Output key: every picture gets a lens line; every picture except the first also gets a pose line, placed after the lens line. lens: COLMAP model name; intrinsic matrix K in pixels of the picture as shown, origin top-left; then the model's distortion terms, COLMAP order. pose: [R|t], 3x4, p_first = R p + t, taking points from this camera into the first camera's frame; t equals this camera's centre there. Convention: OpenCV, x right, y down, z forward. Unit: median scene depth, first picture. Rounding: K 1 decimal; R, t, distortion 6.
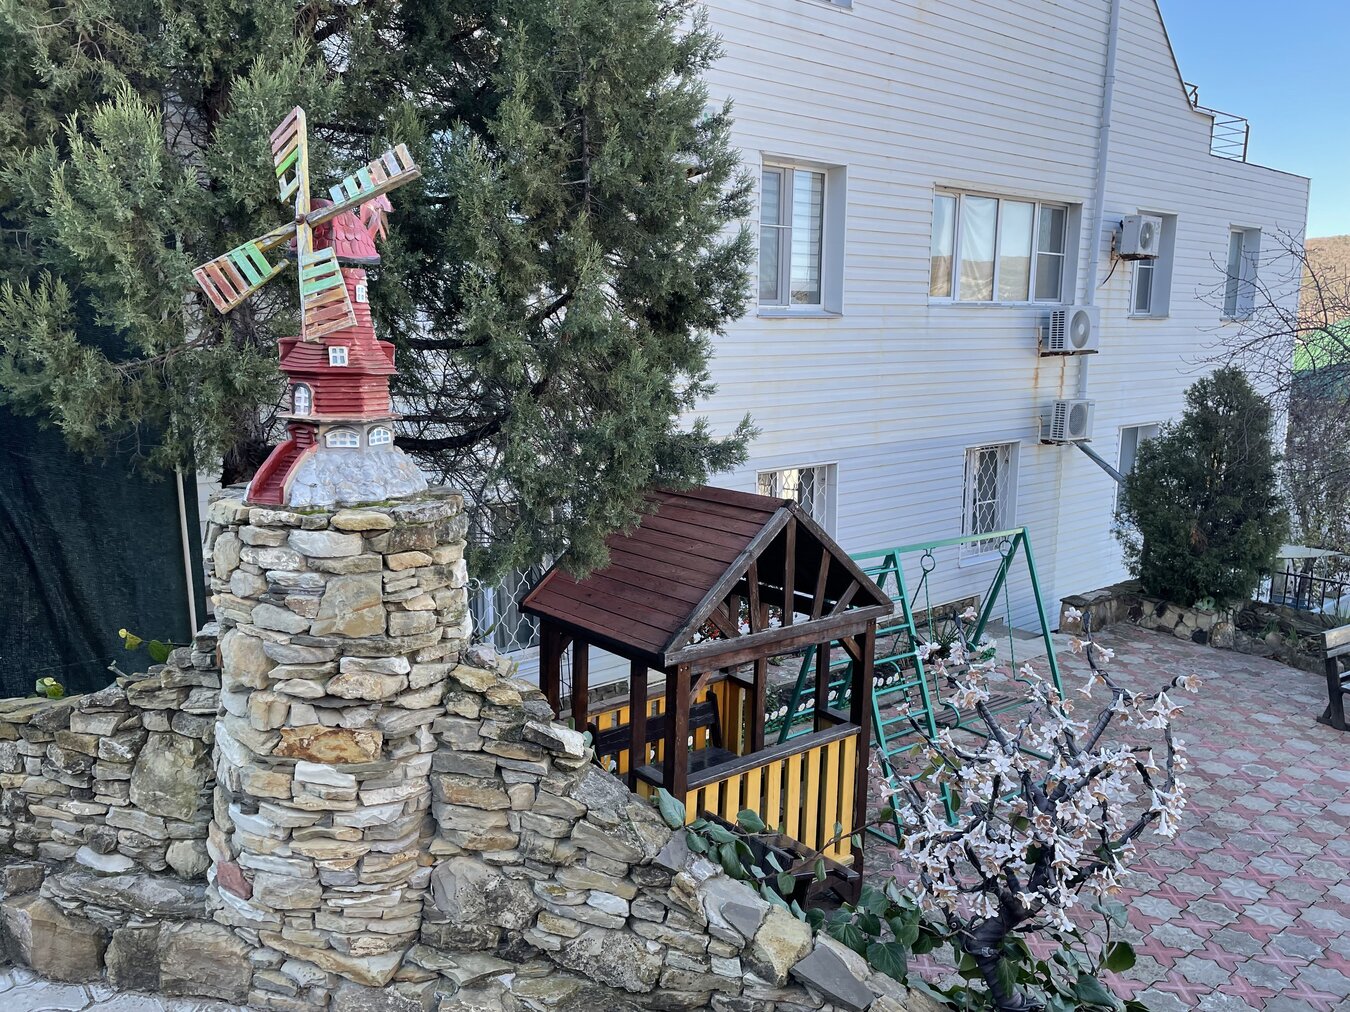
lens RADIAL K [[1022.8, 0, 676.3], [0, 1022.8, 501.8], [0, 0, 1]] dist [0.093783, -0.124018]
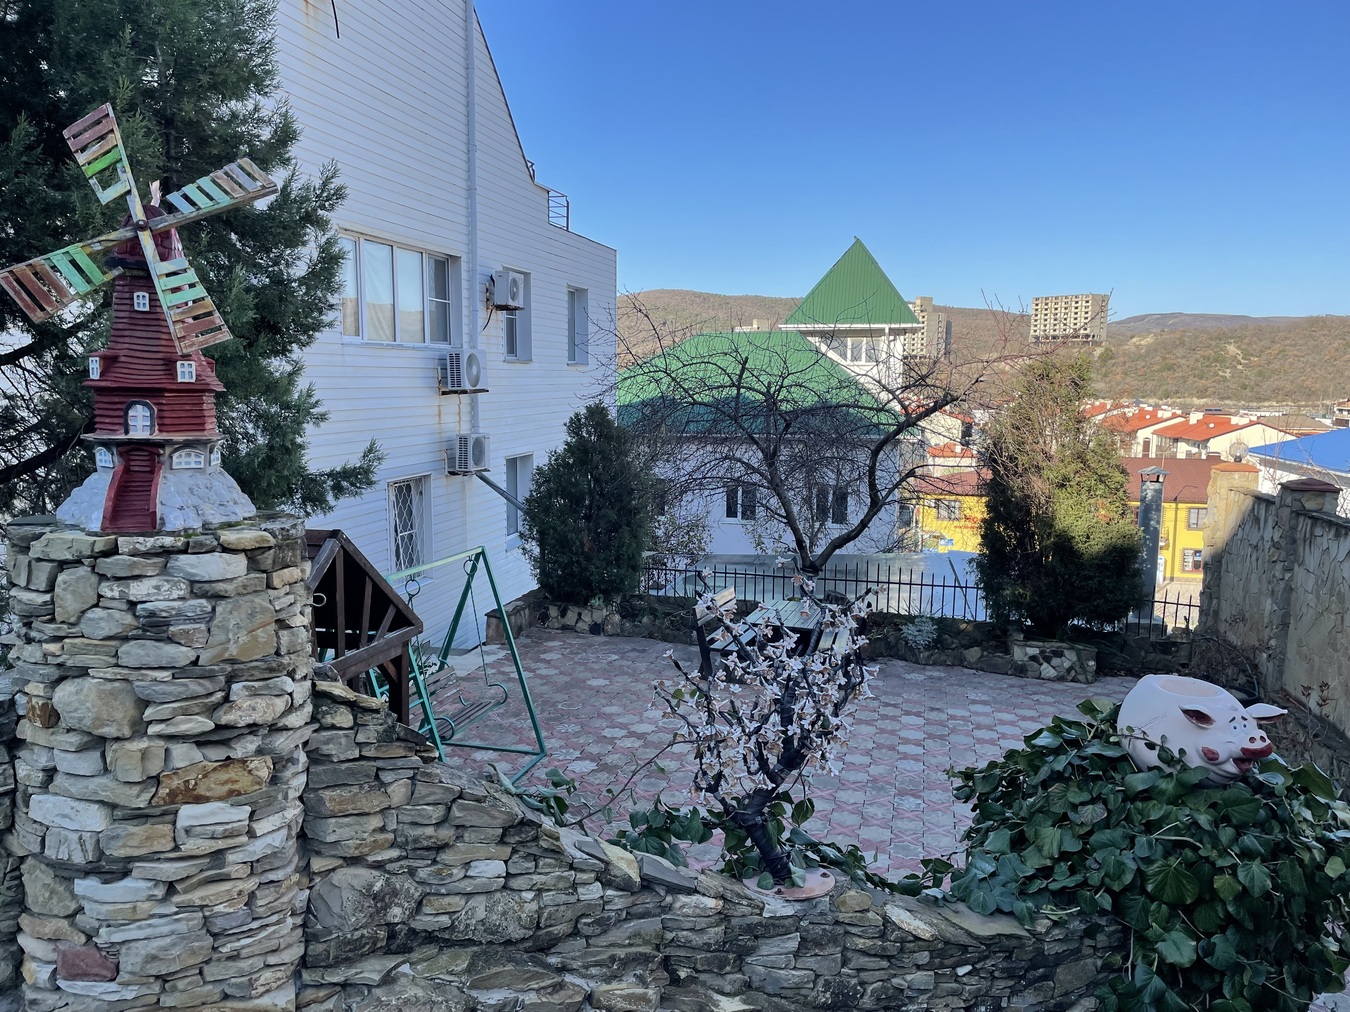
lens RADIAL K [[1021.2, 0, 673.5], [0, 1021.2, 513.9], [0, 0, 1]] dist [0.103105, -0.136891]
pose [[0.803851, -0.076503, 0.589891, -0.529166], [0.093930, 0.995578, 0.001116, 0.029513], [-0.587368, 0.054511, 0.807482, -0.024326]]
